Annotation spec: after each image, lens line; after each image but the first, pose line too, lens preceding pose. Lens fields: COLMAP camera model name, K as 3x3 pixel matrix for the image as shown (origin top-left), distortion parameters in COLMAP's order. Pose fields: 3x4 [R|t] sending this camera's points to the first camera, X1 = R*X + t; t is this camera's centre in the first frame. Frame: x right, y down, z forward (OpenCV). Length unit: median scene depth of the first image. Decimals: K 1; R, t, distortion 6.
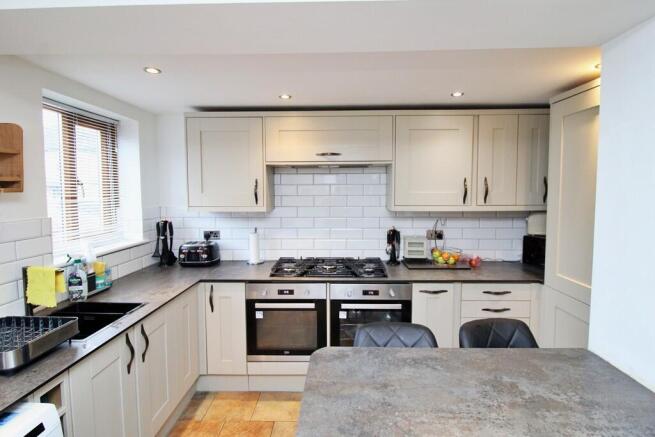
lens RADIAL K [[321.7, 0, 330.2], [0, 321.7, 209.1], [0, 0, 1]] dist [0.002870, -0.009762]
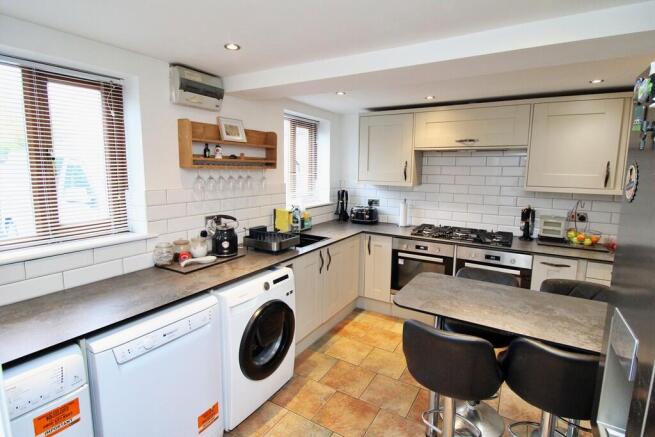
lens RADIAL K [[321.7, 0, 333.2], [0, 321.7, 209.7], [0, 0, 1]] dist [0.002870, -0.009762]
pose [[0.872087, 0.078090, -0.483080, 0.165554], [-0.046000, 0.995896, 0.077944, 0.015965], [0.487184, -0.045752, 0.872100, -0.311159]]
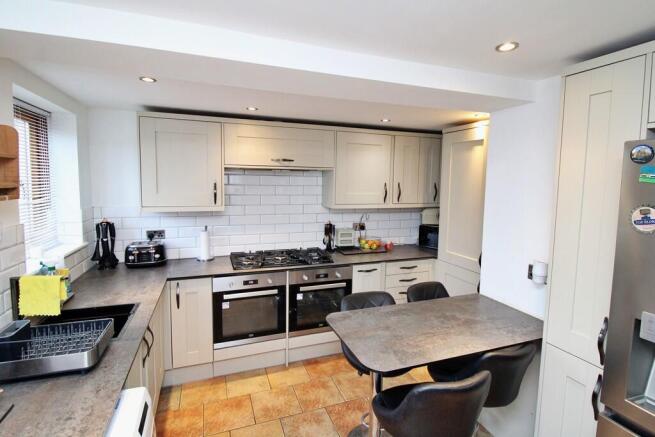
lens RADIAL K [[321.7, 0, 328.4], [0, 321.7, 210.6], [0, 0, 1]] dist [0.002870, -0.009762]
pose [[0.929833, -0.016695, 0.367604, -0.283608], [0.005520, 0.999491, 0.031430, -0.025702], [-0.367941, -0.027195, 0.929451, -0.134814]]
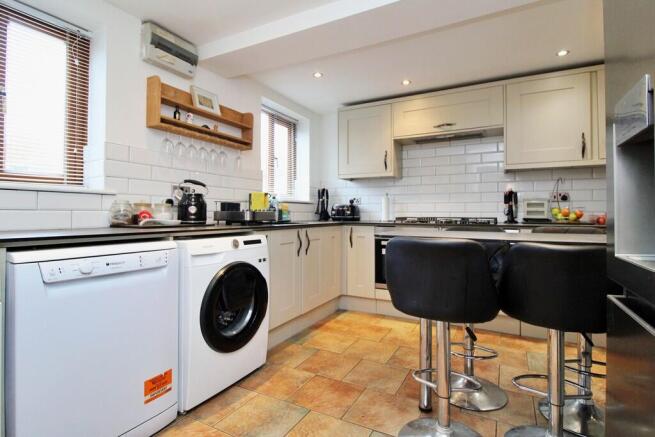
lens RADIAL K [[321.7, 0, 332.0], [0, 321.7, 209.2], [0, 0, 1]] dist [0.002870, -0.009762]
pose [[0.894007, 0.000390, -0.448054, 0.164933], [-0.031503, 0.997579, -0.061990, 0.238406], [0.446945, 0.069535, 0.891855, -0.253568]]
